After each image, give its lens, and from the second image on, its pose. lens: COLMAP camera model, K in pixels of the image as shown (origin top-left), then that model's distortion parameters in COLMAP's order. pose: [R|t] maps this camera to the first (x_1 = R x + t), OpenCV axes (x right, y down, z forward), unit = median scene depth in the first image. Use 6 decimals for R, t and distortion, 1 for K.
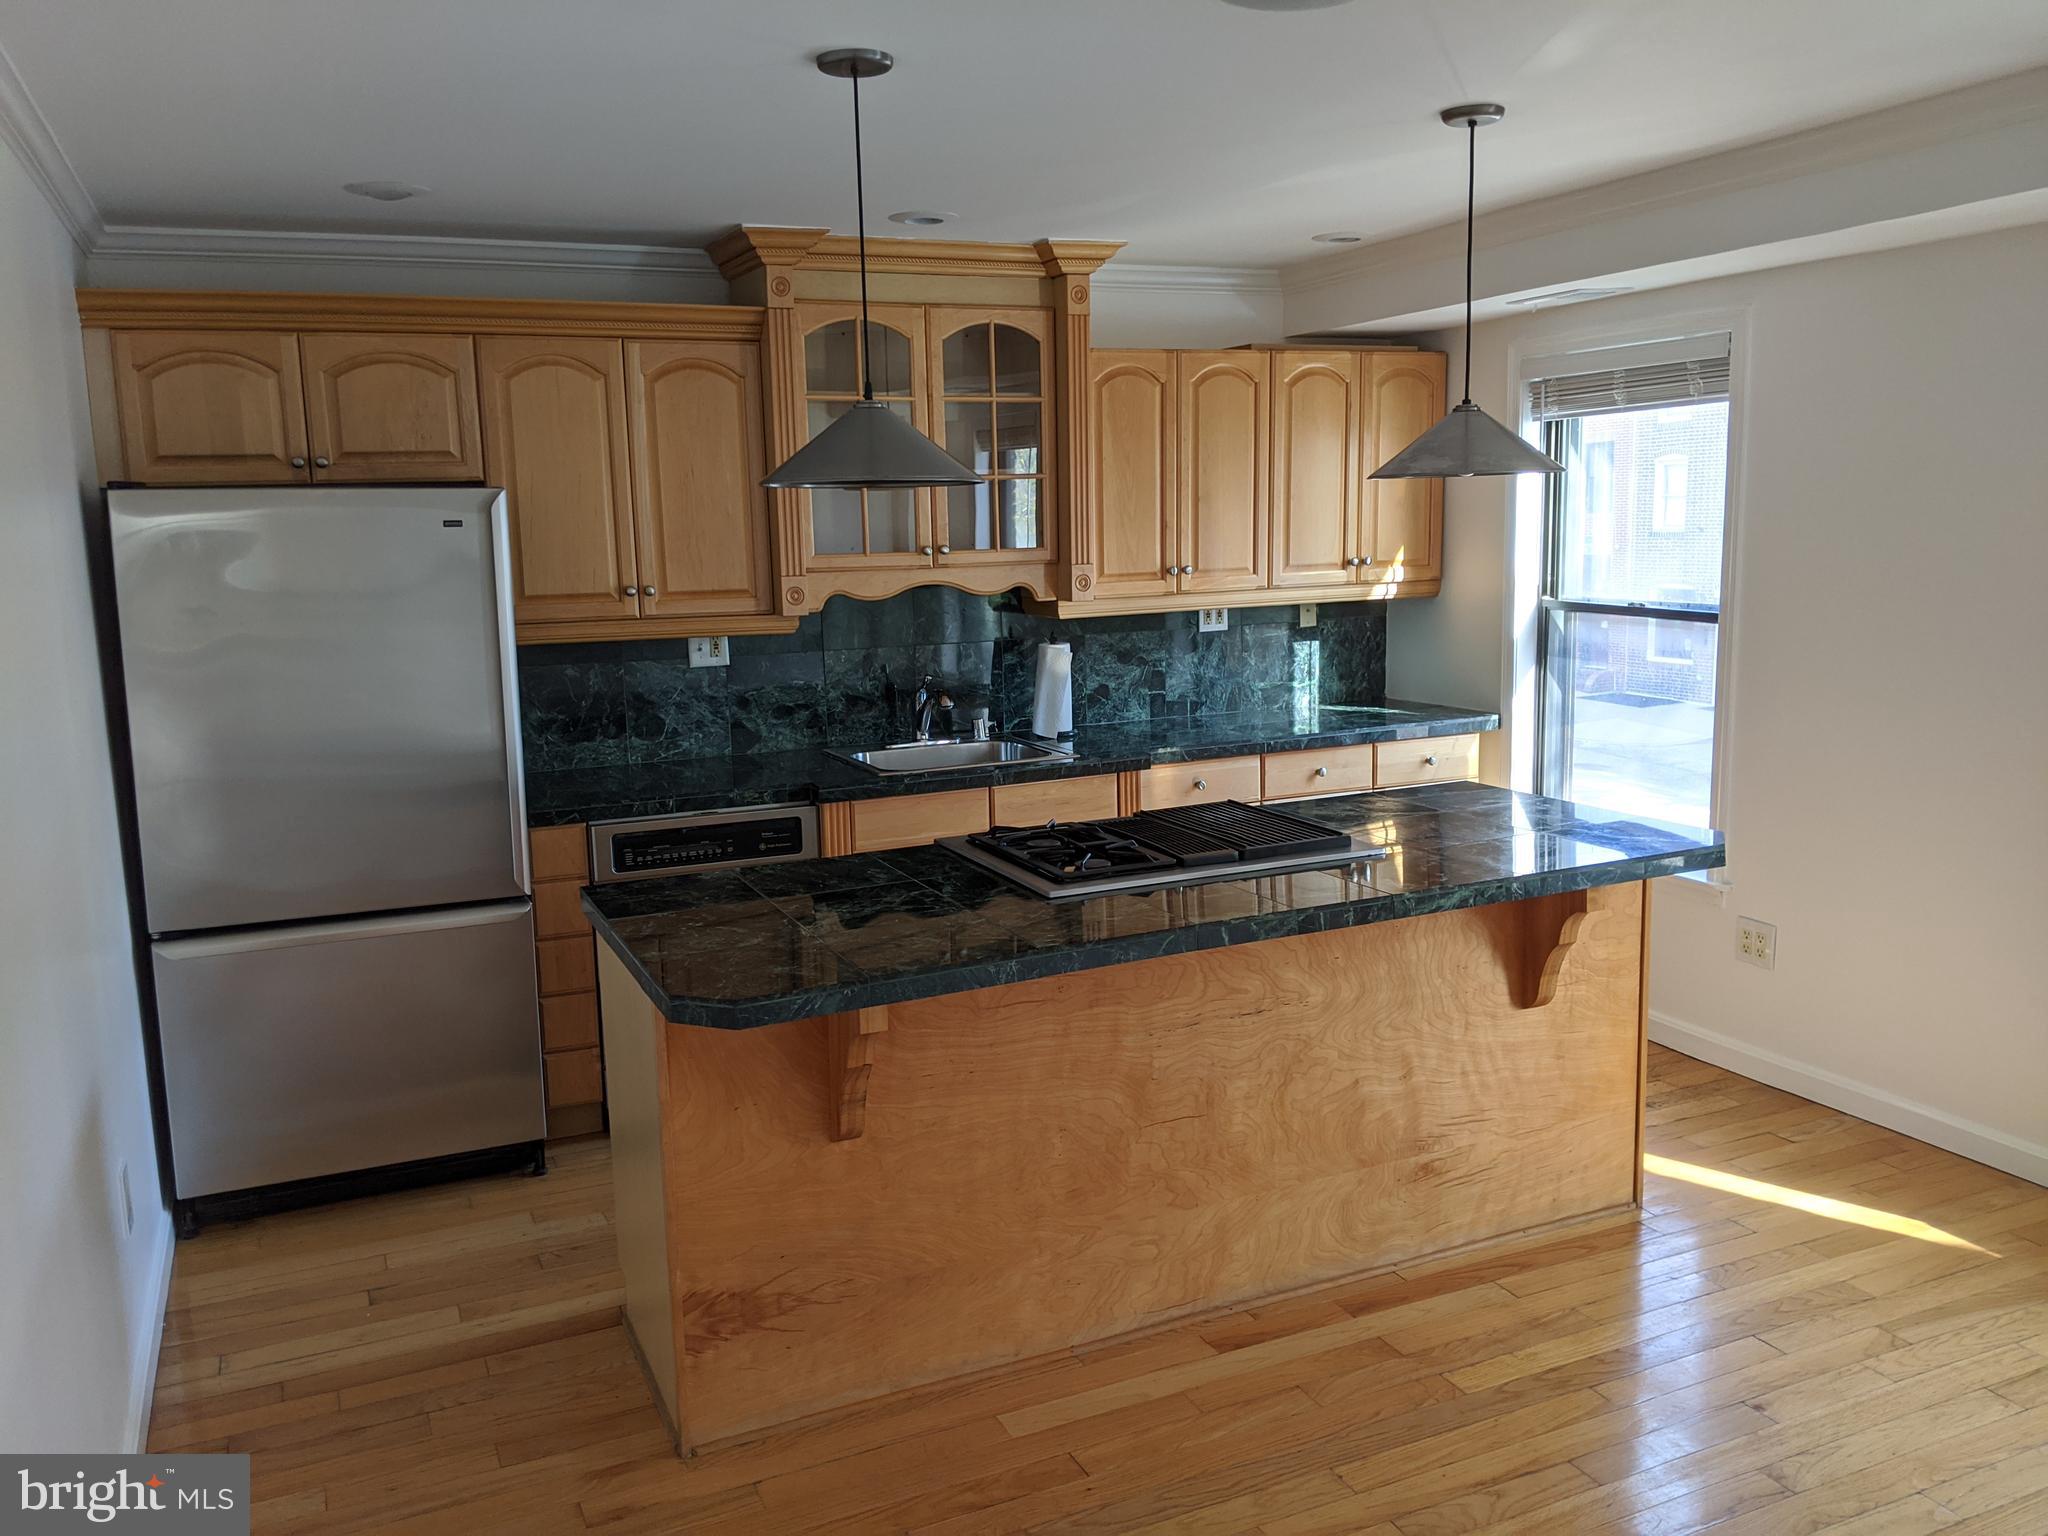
lens RADIAL K [[1644.4, 0, 1024.2], [0, 1644.4, 770.2], [0, 0, 1]] dist [0.037809, -0.081116]
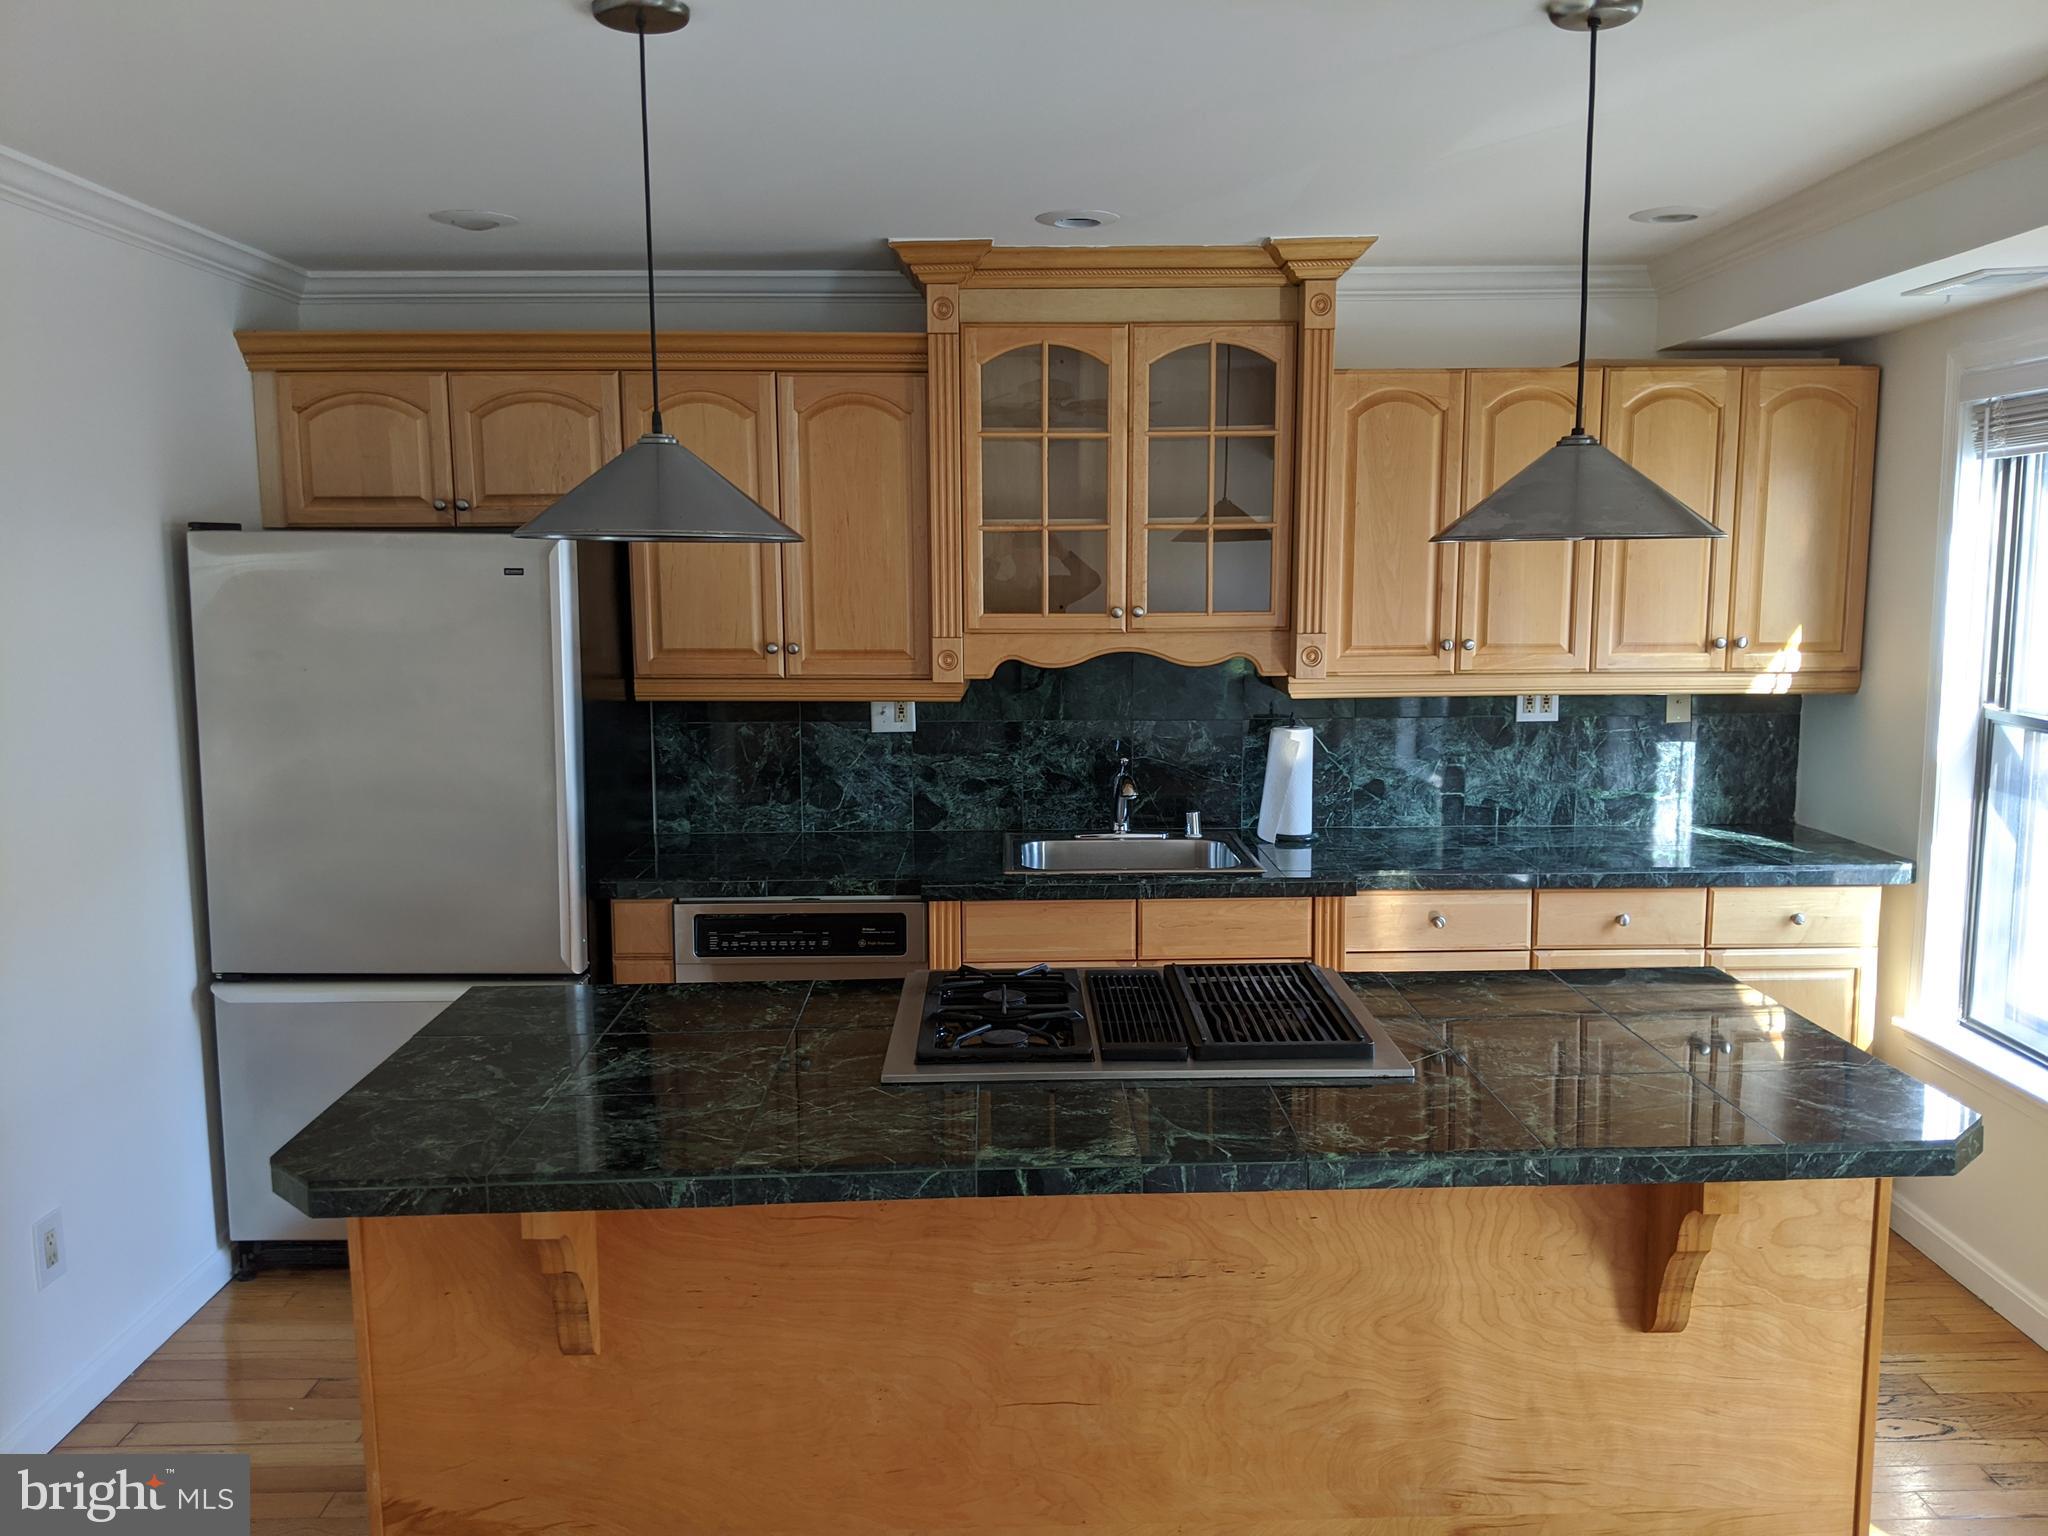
lens RADIAL K [[1644.4, 0, 1023.1], [0, 1644.4, 773.2], [0, 0, 1]] dist [0.037809, -0.081116]
pose [[0.918482, 0.071682, -0.388912, 0.252194], [-0.079448, 0.996831, -0.003900, -0.047327], [0.387401, 0.034480, 0.921266, 0.220103]]
